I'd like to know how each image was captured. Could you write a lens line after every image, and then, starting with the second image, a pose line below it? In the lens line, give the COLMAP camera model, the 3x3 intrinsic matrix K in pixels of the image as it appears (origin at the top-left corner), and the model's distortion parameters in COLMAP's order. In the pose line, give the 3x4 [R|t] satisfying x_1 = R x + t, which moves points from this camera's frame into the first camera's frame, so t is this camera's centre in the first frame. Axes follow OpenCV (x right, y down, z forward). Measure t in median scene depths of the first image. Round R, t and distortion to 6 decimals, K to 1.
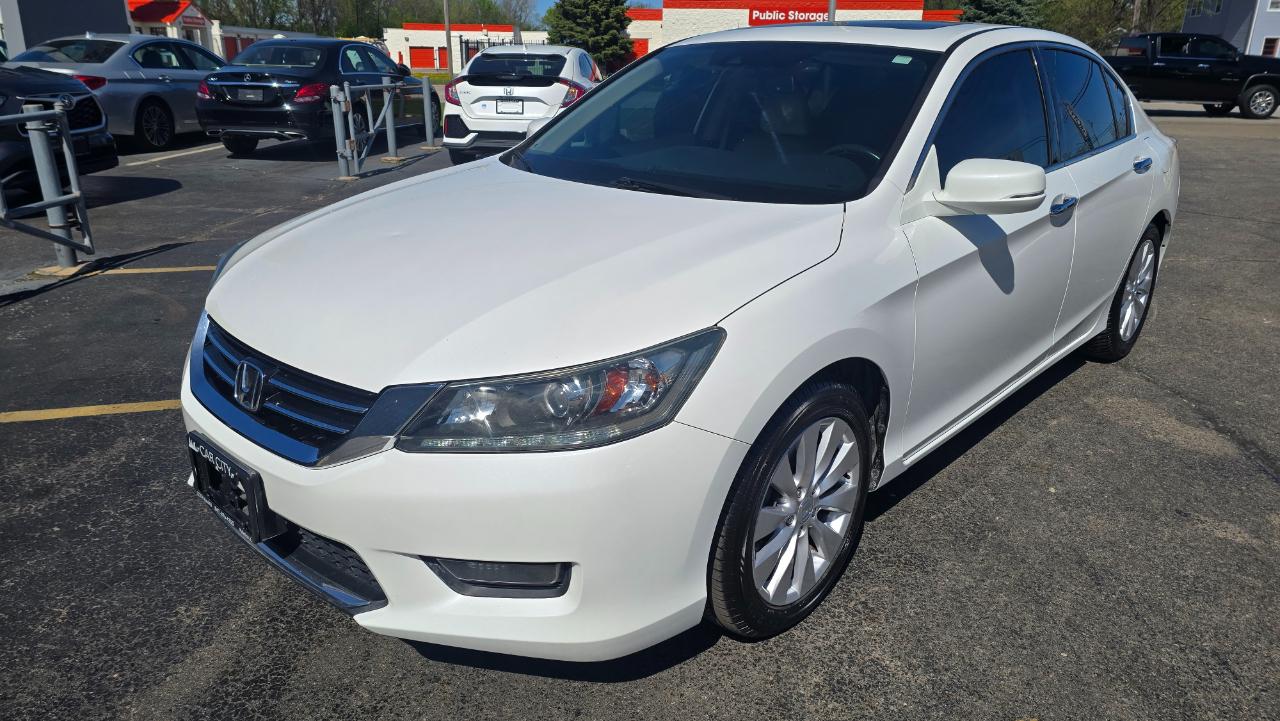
lens RADIAL K [[864.7, 0, 635.5], [0, 864.7, 361.1], [0, 0, 1]] dist [0.063088, -0.061987]
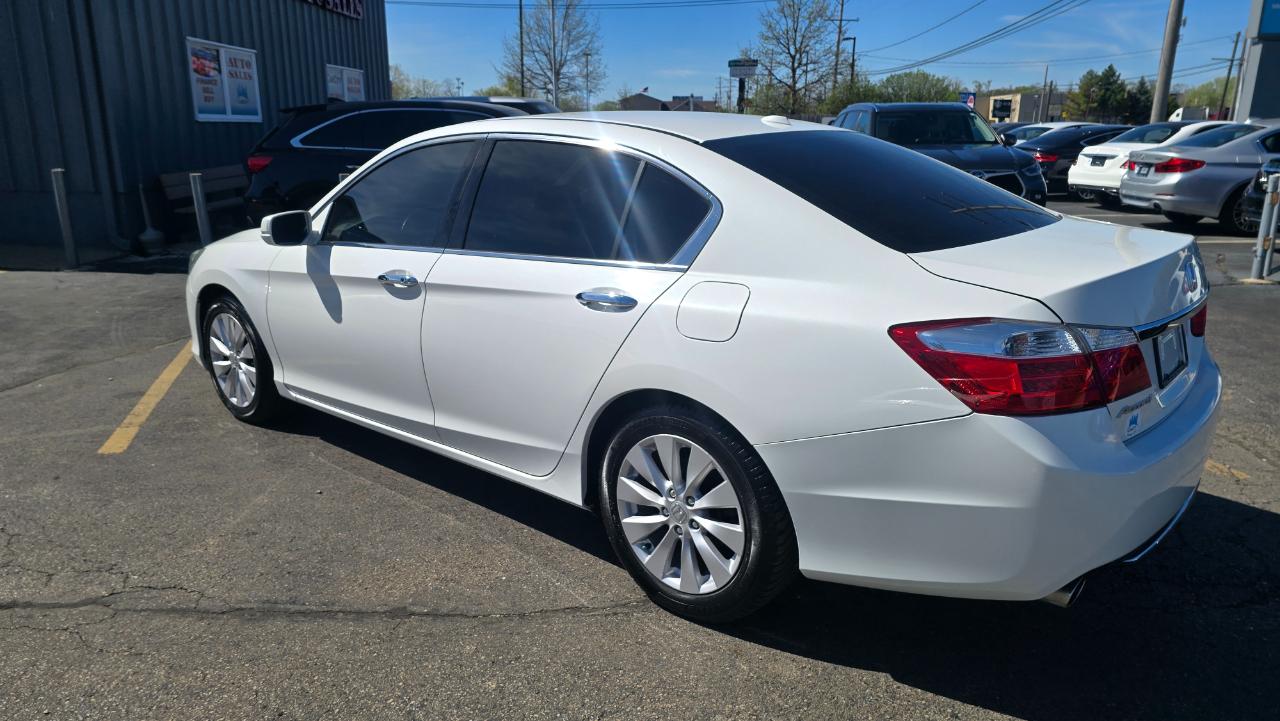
lens RADIAL K [[864.7, 0, 635.5], [0, 864.7, 361.1], [0, 0, 1]] dist [0.063088, -0.061987]
pose [[0.012324, 0.245754, -0.969254, 0.876542], [-0.326559, 0.917167, 0.228395, -0.240499], [0.945096, 0.313704, 0.091556, 0.677817]]
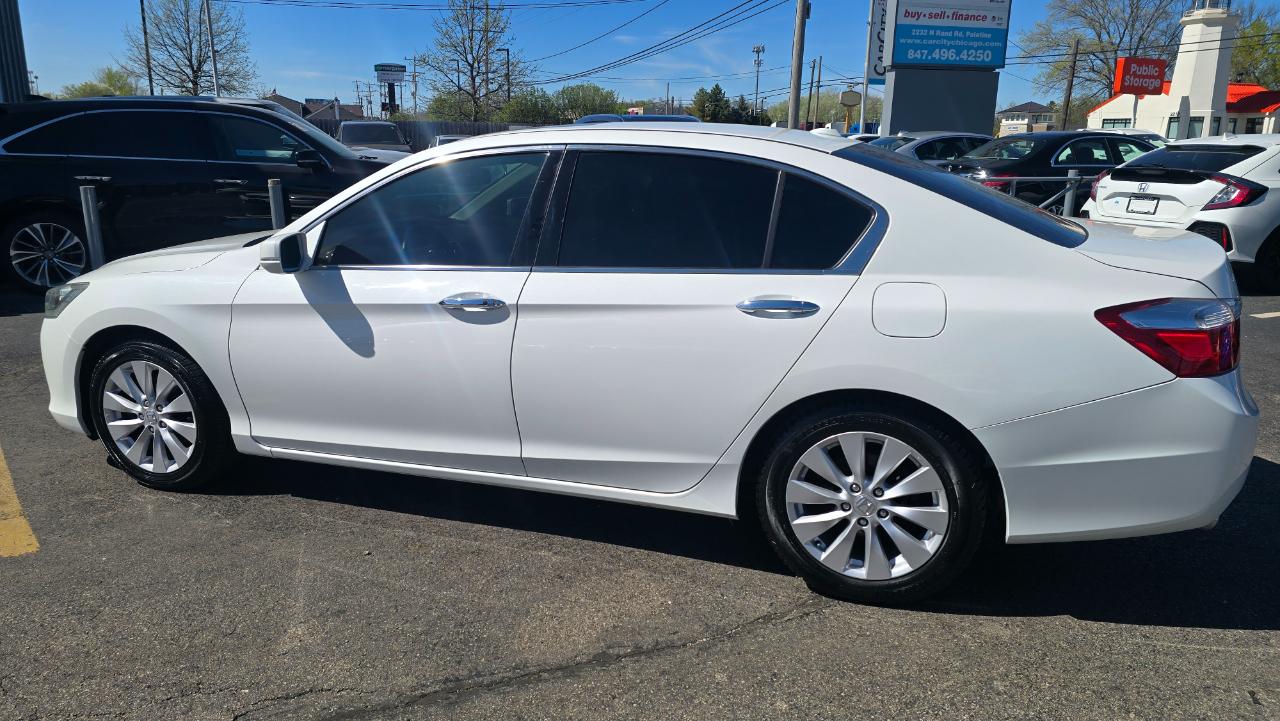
lens RADIAL K [[864.7, 0, 635.5], [0, 864.7, 361.1], [0, 0, 1]] dist [0.063088, -0.061987]
pose [[0.392497, 0.219244, -0.893240, 0.811443], [-0.302364, 0.947952, 0.099812, -0.150646], [0.868632, 0.230908, 0.438360, 0.414209]]
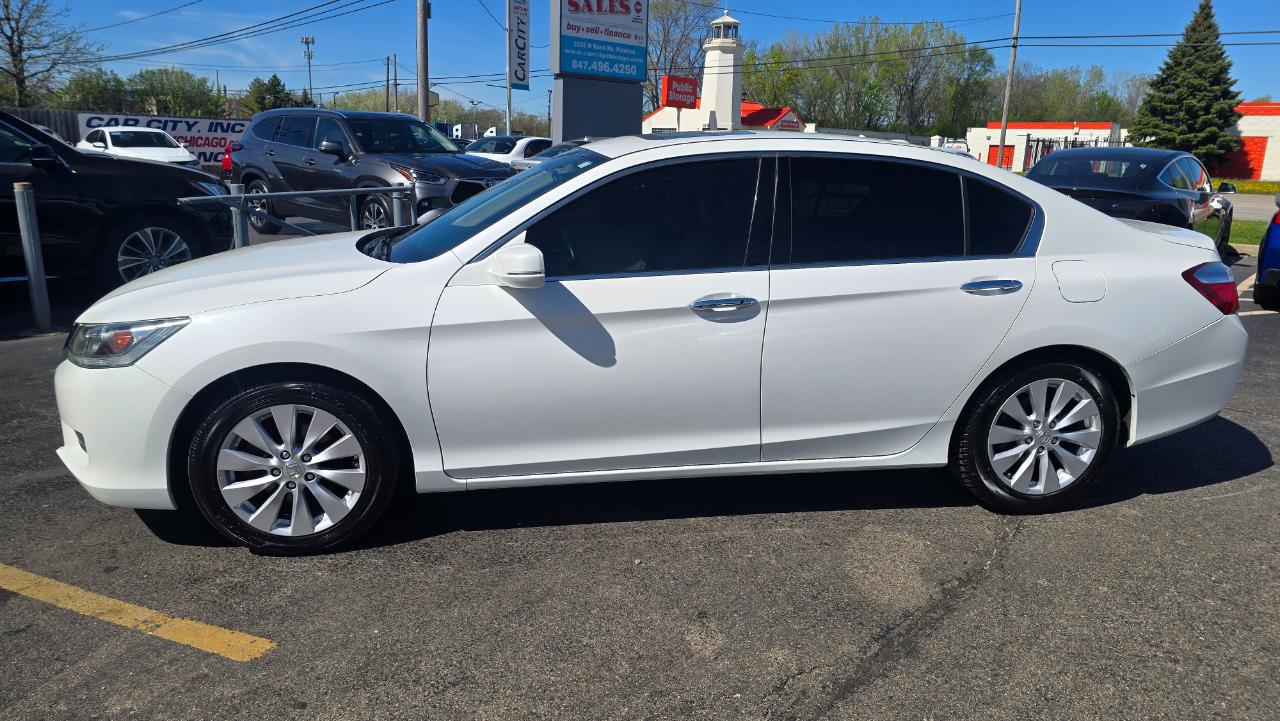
lens RADIAL K [[864.7, 0, 635.5], [0, 864.7, 361.1], [0, 0, 1]] dist [0.063088, -0.061987]
pose [[0.786716, 0.156849, -0.597057, 0.573268], [-0.217044, 0.975711, -0.029666, -0.031076], [0.577902, 0.152927, 0.801650, 0.065881]]
